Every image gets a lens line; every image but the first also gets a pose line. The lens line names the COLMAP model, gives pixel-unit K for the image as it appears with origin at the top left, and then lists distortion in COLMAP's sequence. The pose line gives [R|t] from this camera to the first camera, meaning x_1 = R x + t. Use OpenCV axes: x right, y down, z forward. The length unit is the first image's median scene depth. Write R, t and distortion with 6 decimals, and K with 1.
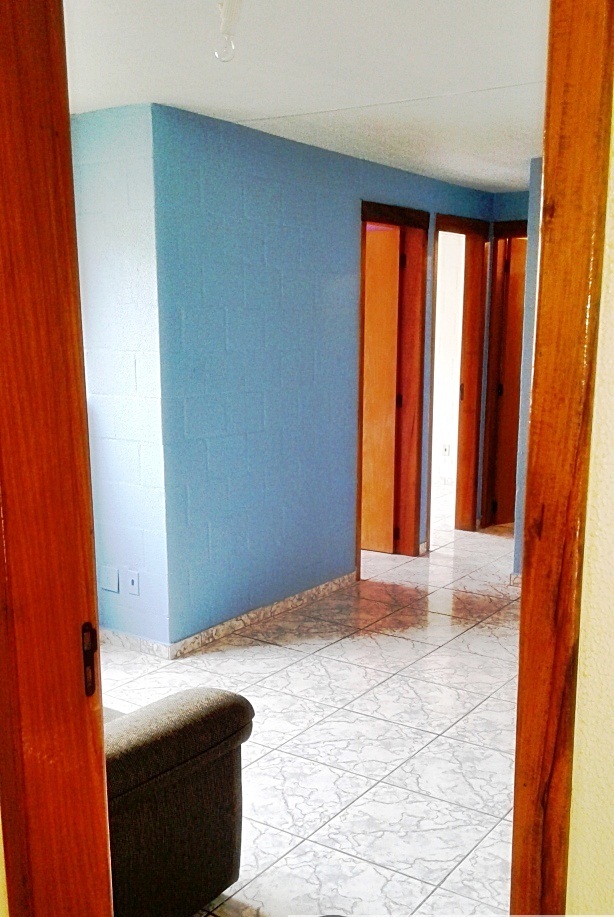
lens RADIAL K [[960.8, 0, 307.0], [0, 960.8, 511.2], [0, 0, 1]] dist [0.136055, -0.320600]
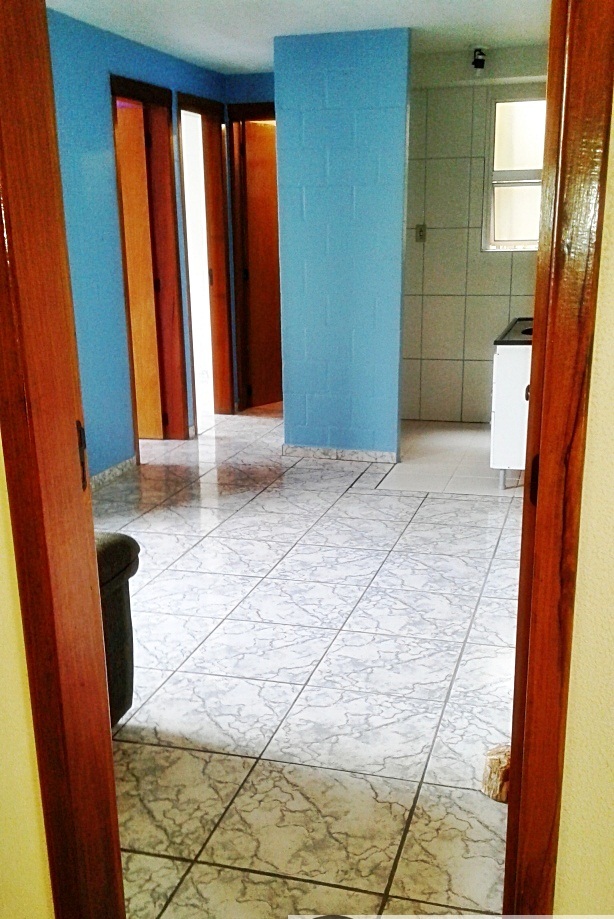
lens RADIAL K [[962.9, 0, 307.0], [0, 962.9, 512.3], [0, 0, 1]] dist [0.136055, -0.320600]
pose [[0.951530, -0.104135, 0.289390, -0.089206], [0.077691, 0.991803, 0.101442, 0.036456], [-0.297582, -0.074042, 0.951821, -0.033551]]
